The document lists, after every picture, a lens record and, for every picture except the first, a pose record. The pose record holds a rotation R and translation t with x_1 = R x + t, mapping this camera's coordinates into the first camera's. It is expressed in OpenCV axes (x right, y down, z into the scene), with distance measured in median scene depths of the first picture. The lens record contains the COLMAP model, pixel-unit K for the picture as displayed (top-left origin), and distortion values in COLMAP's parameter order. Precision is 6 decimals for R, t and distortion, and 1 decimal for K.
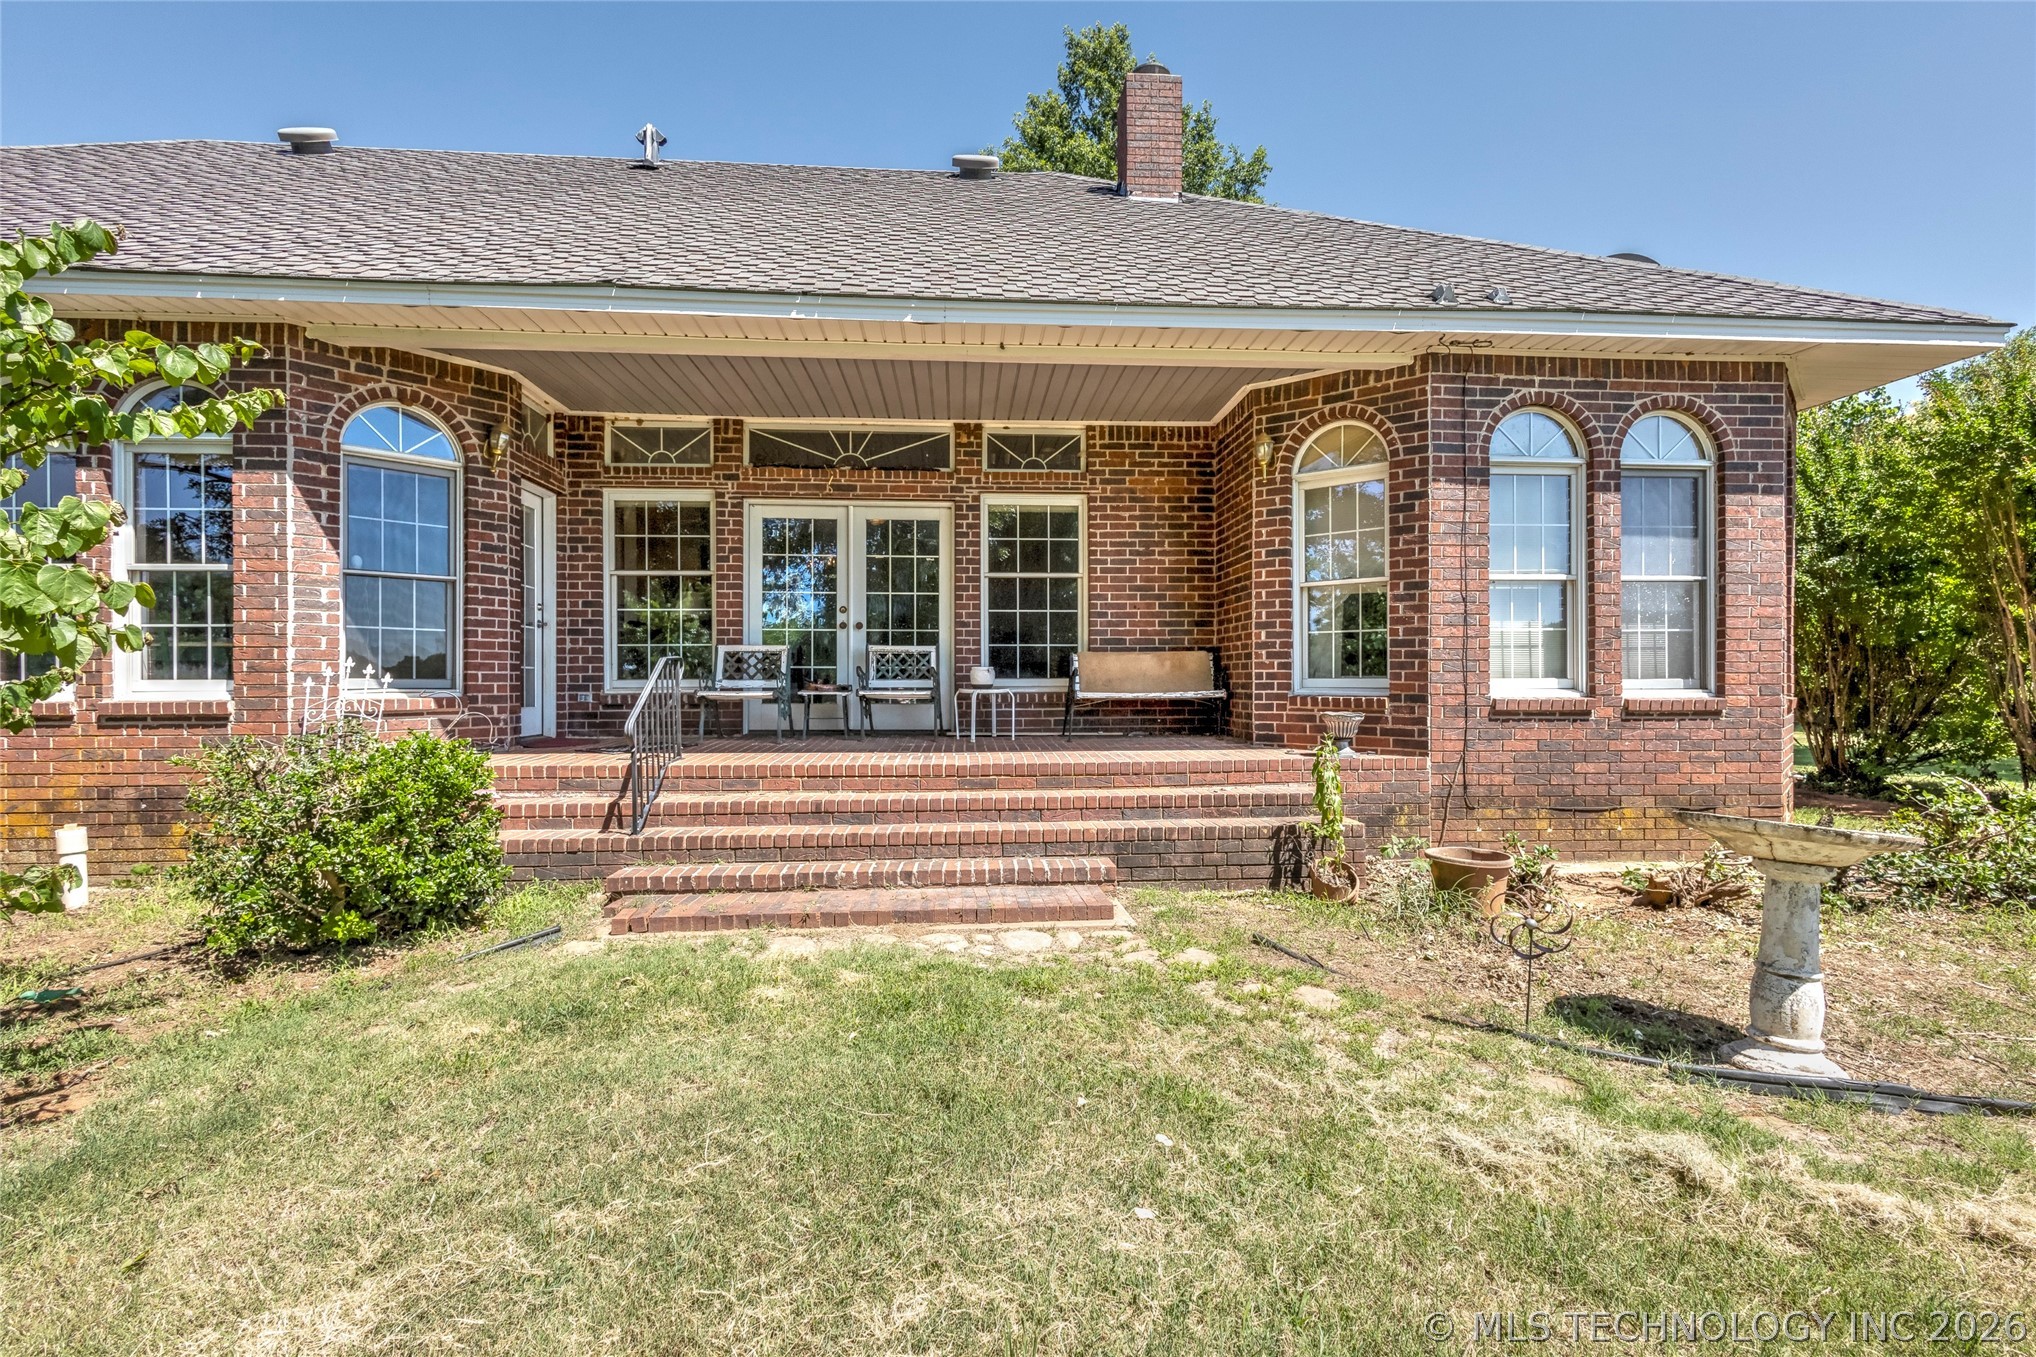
lens RADIAL K [[968.1, 0, 1018.0], [0, 968.1, 678.5], [0, 0, 1]] dist [0.001354, 0.000517]
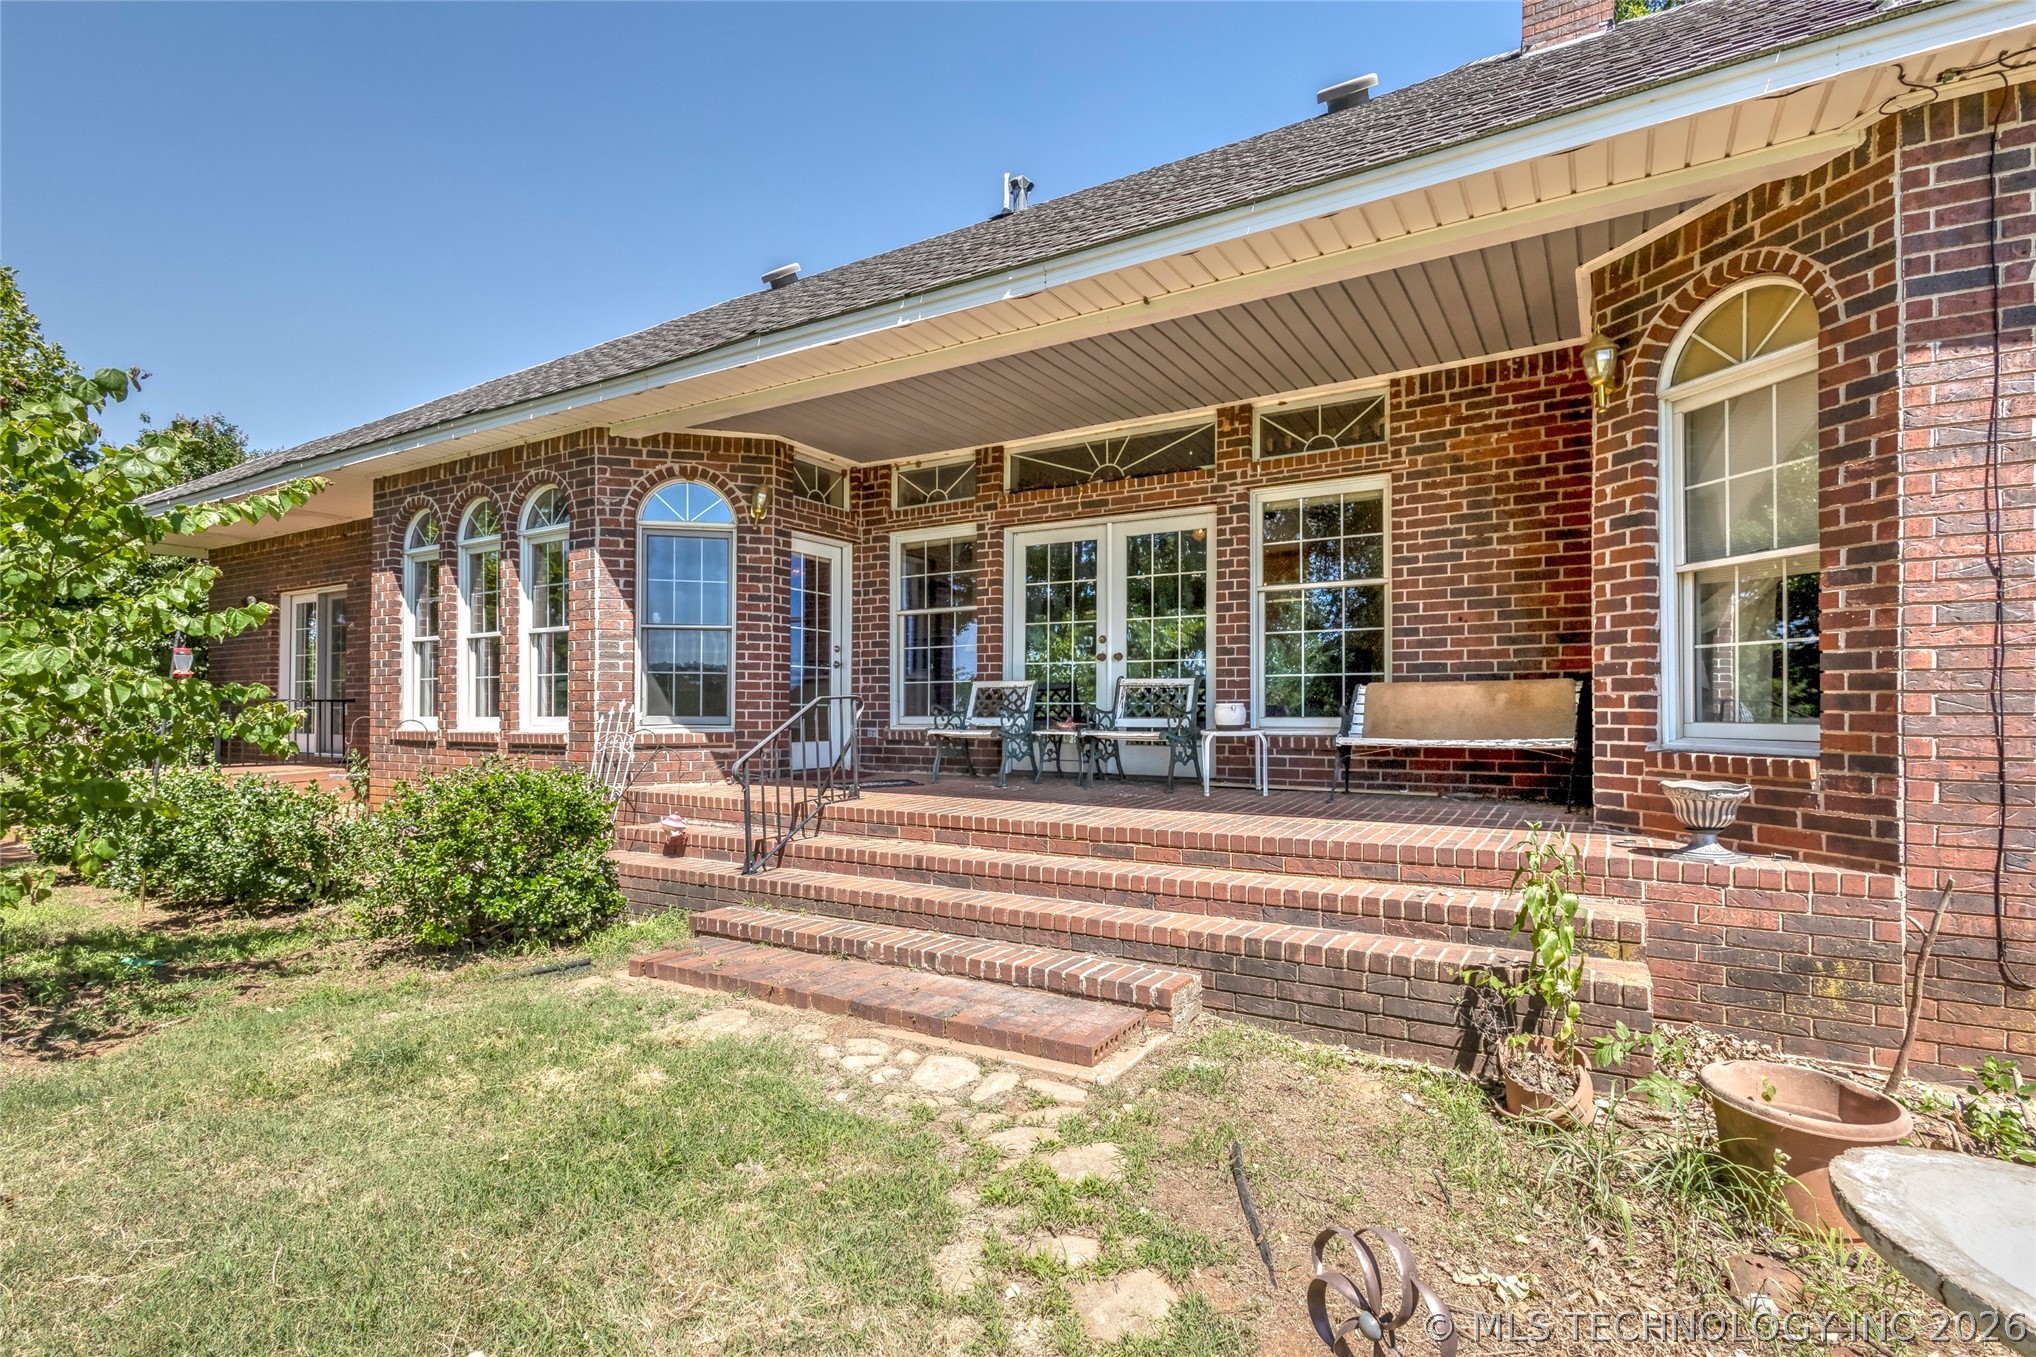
lens RADIAL K [[953.5, 0, 1017.6], [0, 953.5, 700.2], [0, 0, 1]] dist [0.002069, -0.000187]
pose [[0.809932, -0.003682, -0.586513, 0.307828], [-0.000508, 0.999976, -0.006980, -0.009649], [0.586524, 0.005952, 0.809910, 0.268156]]
